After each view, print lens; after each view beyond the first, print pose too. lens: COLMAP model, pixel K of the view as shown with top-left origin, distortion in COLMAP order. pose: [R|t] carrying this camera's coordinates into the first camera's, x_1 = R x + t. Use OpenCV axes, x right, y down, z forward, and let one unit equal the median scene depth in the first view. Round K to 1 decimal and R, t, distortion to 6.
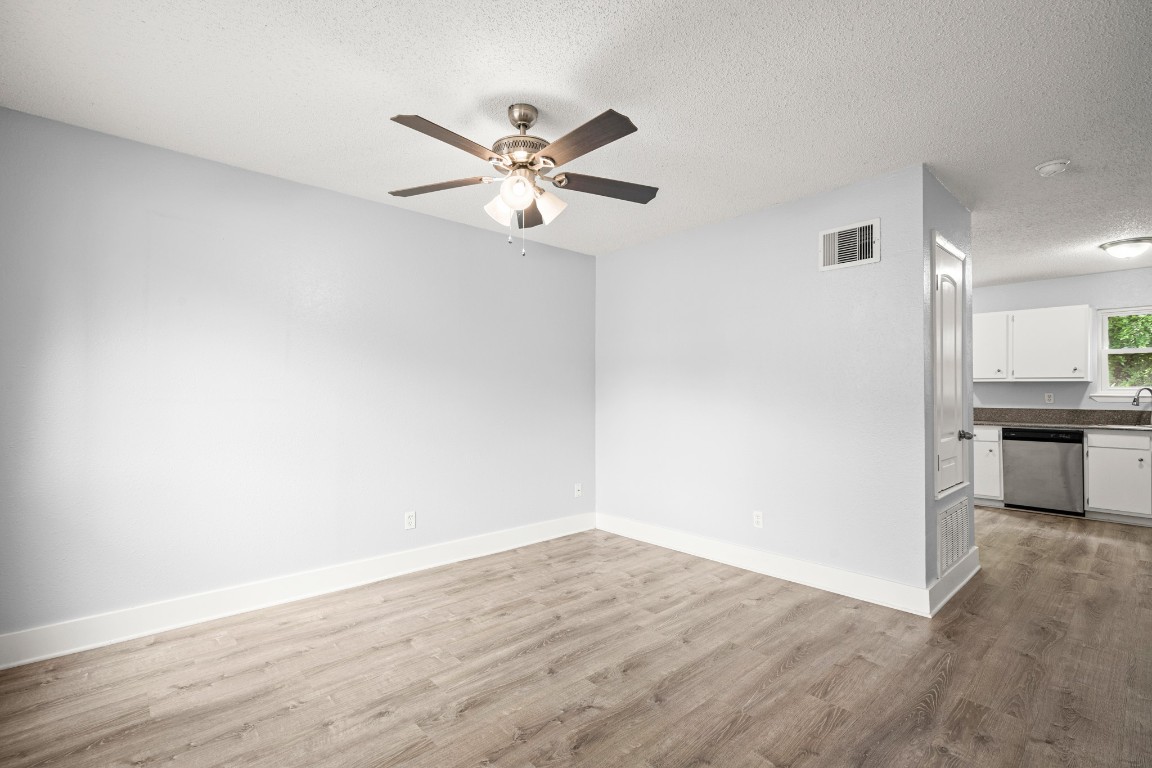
lens RADIAL K [[524.6, 0, 578.7], [0, 524.6, 387.3], [0, 0, 1]] dist [0.000644, 0.000070]
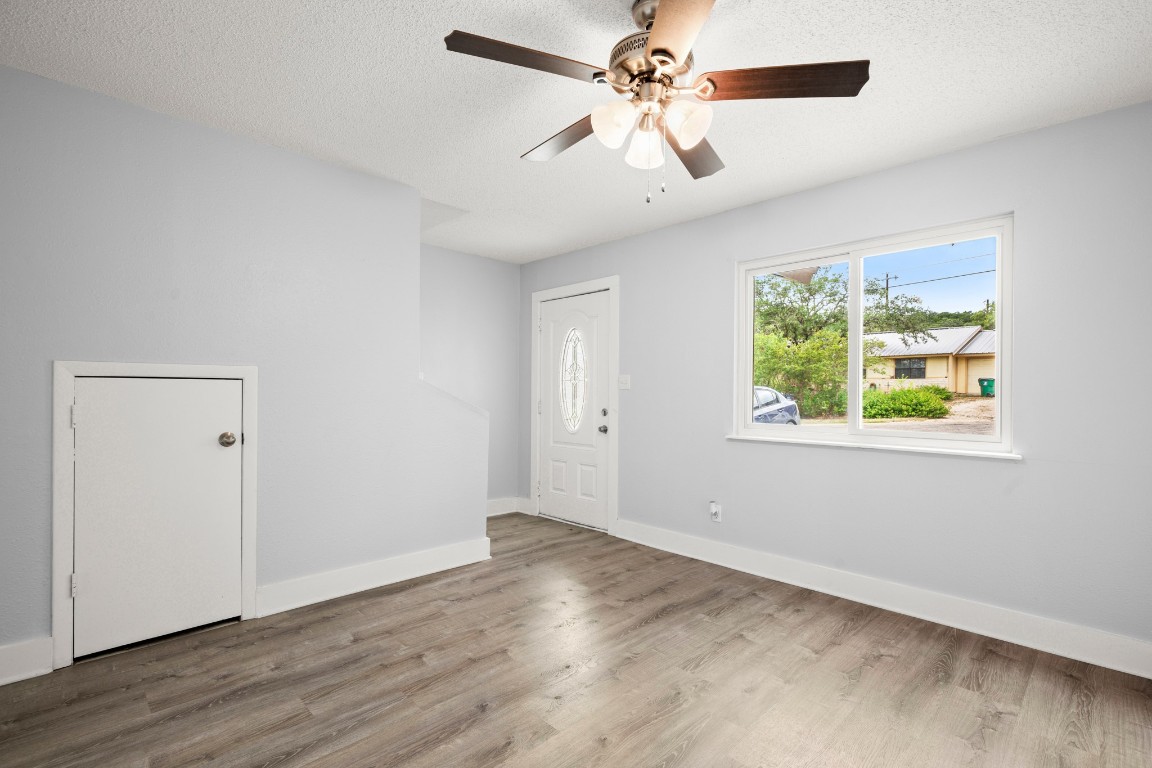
lens RADIAL K [[524.6, 0, 573.5], [0, 524.6, 390.2], [0, 0, 1]] dist [0.000644, 0.000070]
pose [[-0.999449, -0.010862, -0.031369, 0.024320], [-0.010337, 0.999805, -0.016836, 0.033620], [0.031546, -0.016502, -0.999366, 2.000193]]
